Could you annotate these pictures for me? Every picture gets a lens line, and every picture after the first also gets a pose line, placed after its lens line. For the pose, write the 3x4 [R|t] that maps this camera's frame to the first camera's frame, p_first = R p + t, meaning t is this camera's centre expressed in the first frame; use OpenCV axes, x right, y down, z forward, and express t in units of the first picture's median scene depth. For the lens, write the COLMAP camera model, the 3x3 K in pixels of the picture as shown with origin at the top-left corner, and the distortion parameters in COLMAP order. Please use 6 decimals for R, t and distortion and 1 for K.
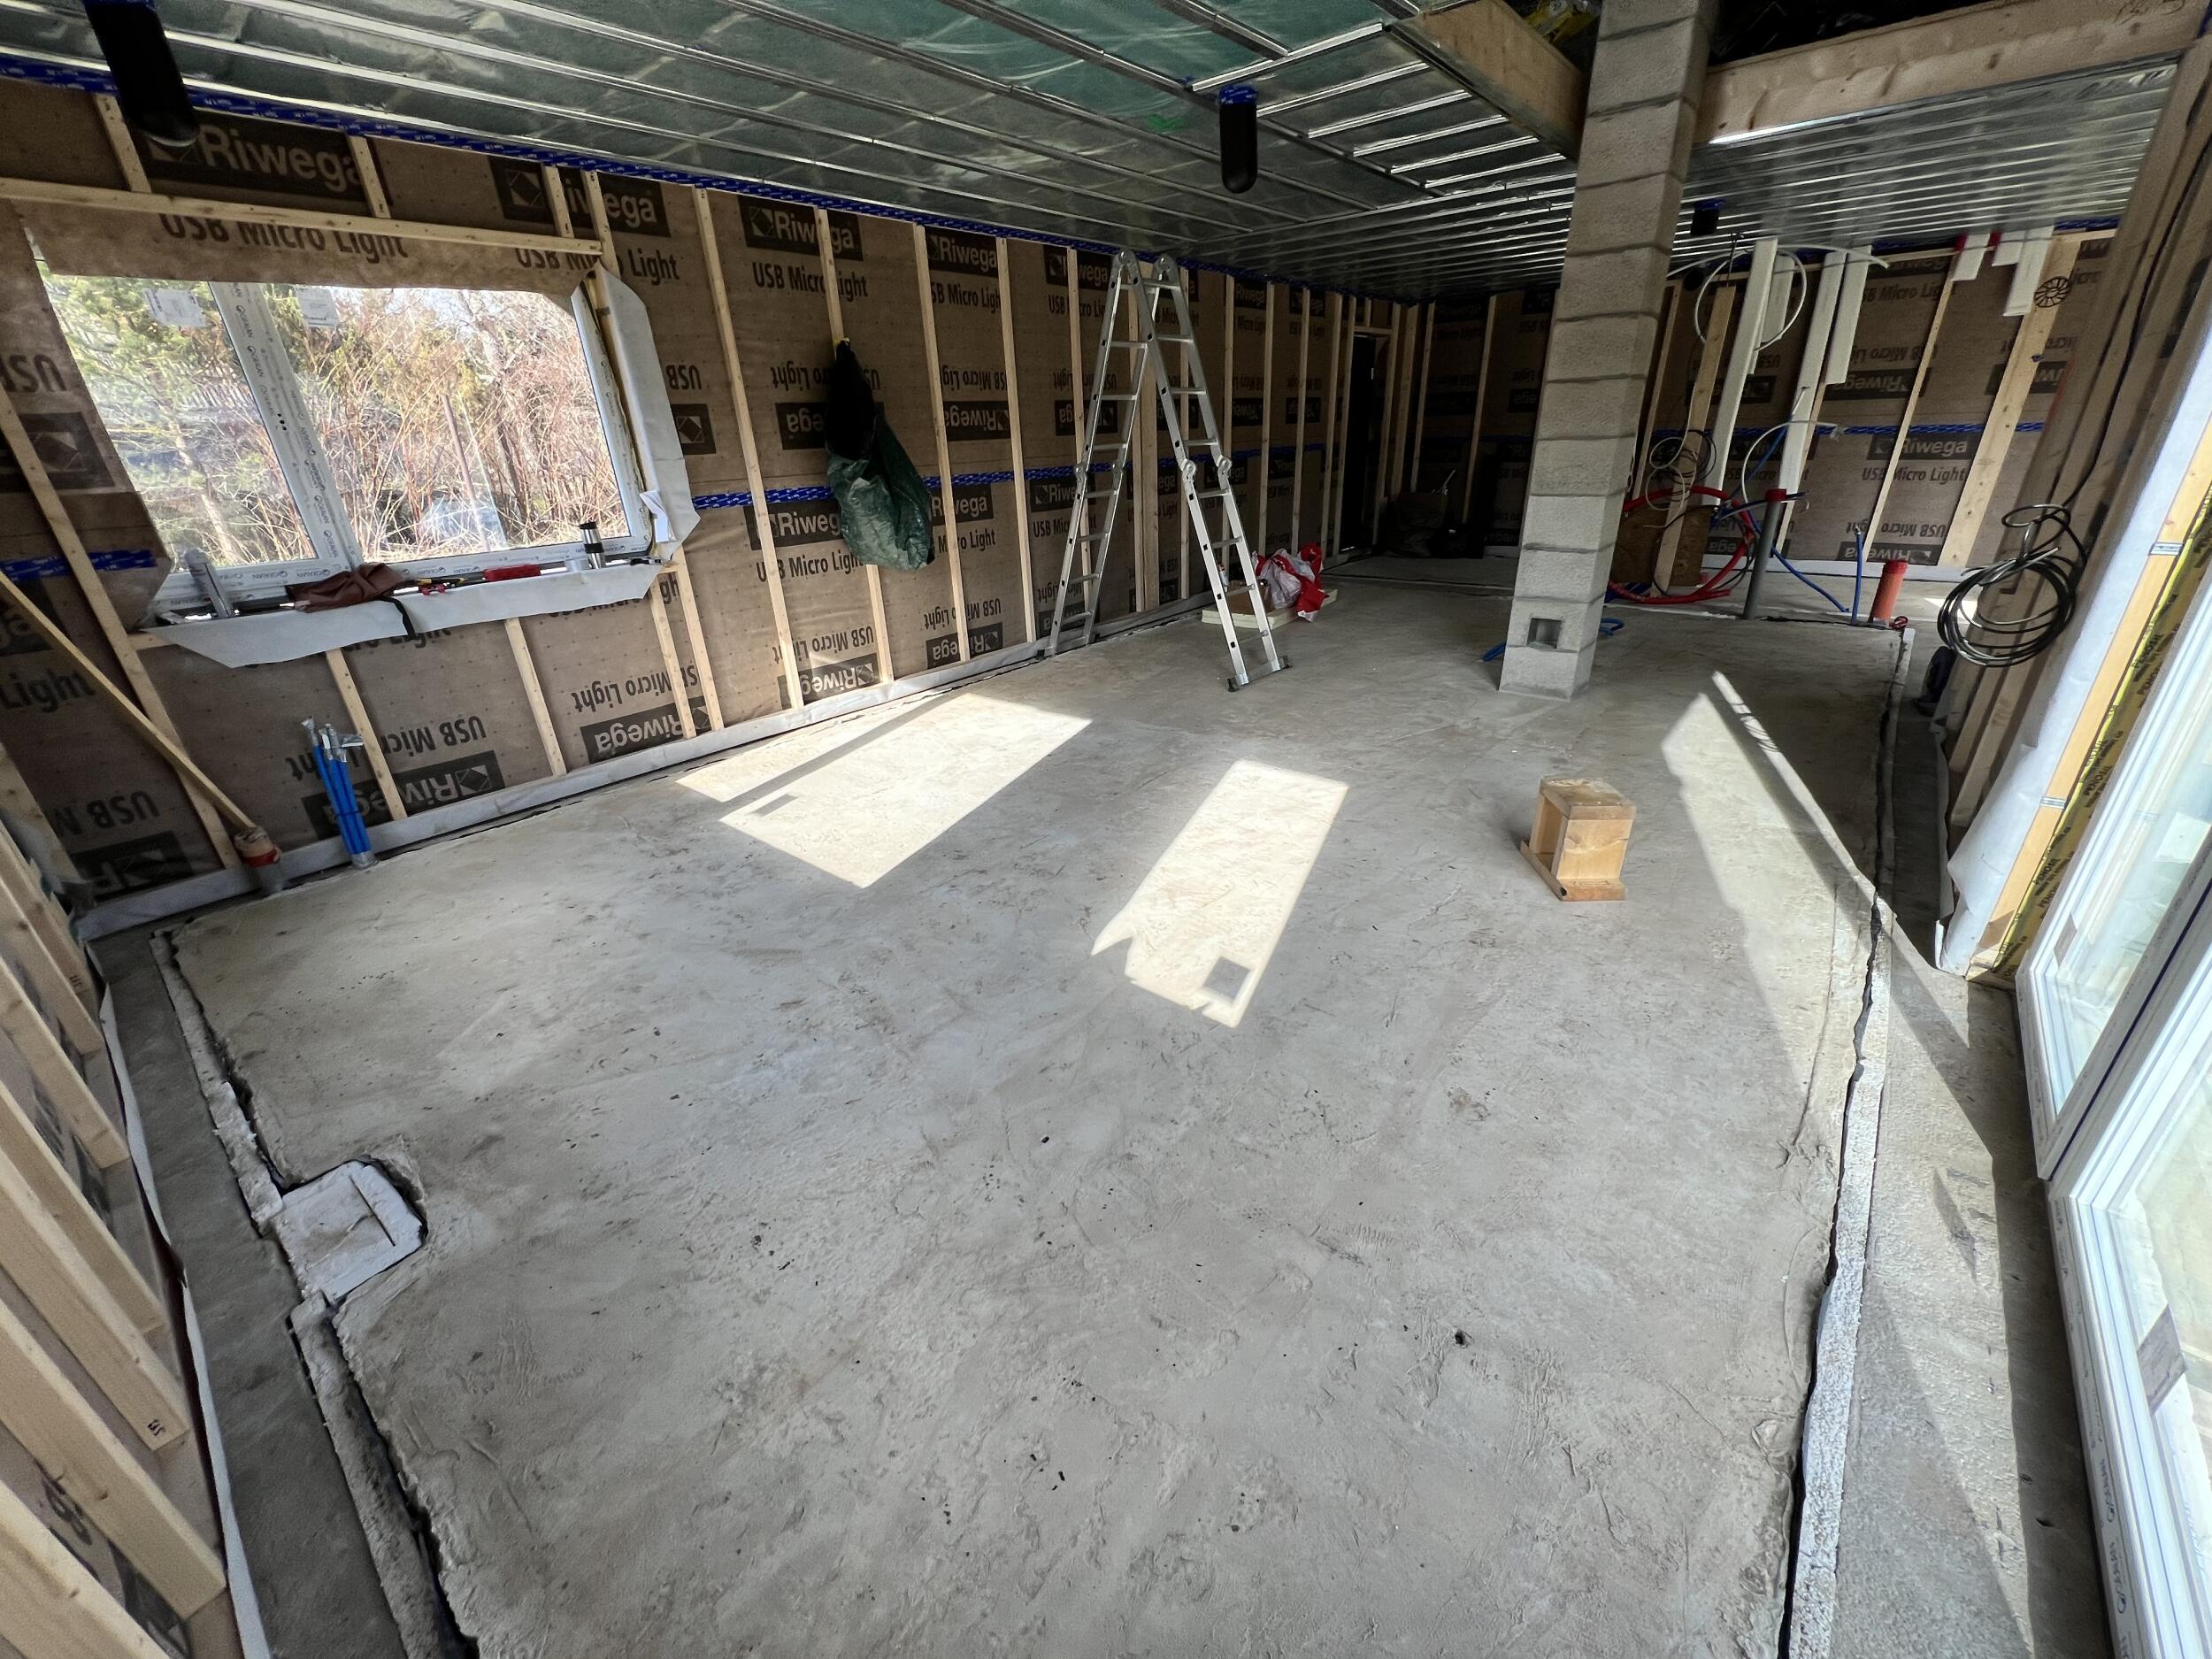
lens RADIAL K [[879.6, 0, 1106.6], [0, 879.6, 831.6], [0, 0, 1]] dist [-0.002810, -0.000374]
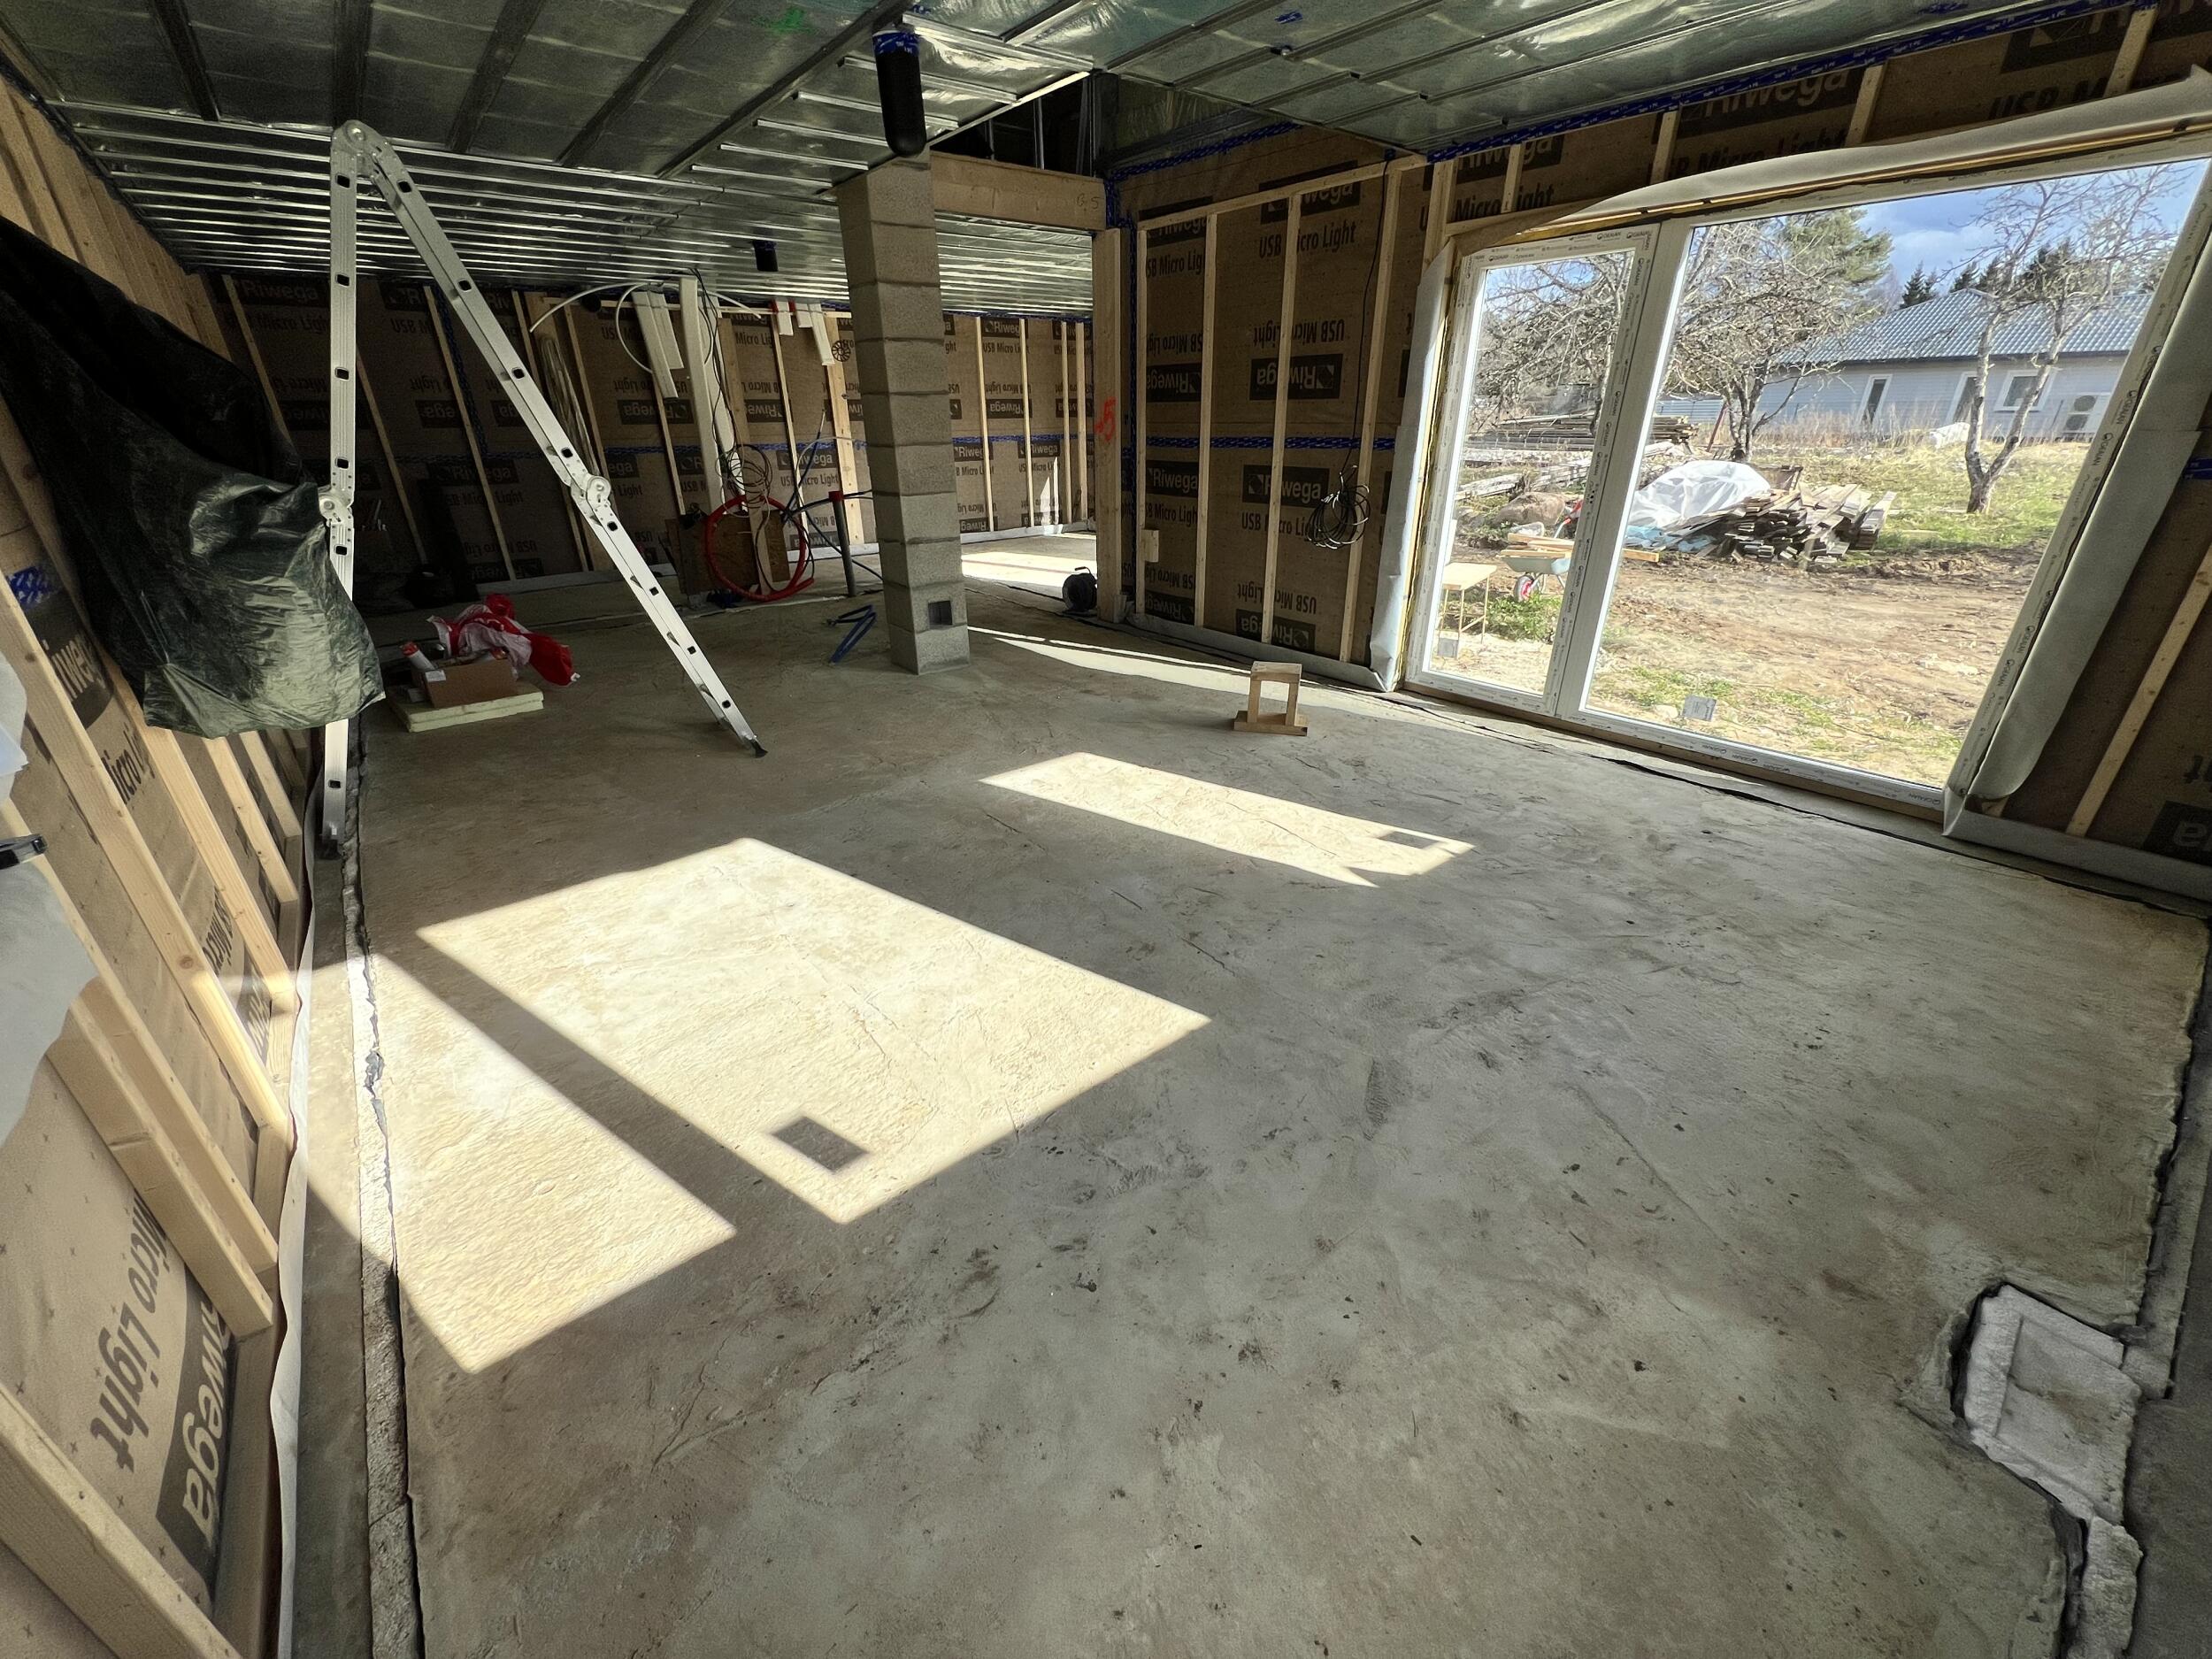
lens RADIAL K [[879.6, 0, 1102.3], [0, 879.6, 835.7], [0, 0, 1]] dist [-0.002810, -0.000374]
pose [[0.197631, -0.391953, 0.898507, -0.913122], [0.415855, 0.863544, 0.285231, -0.326281], [-0.887697, 0.317278, 0.333659, 0.789250]]
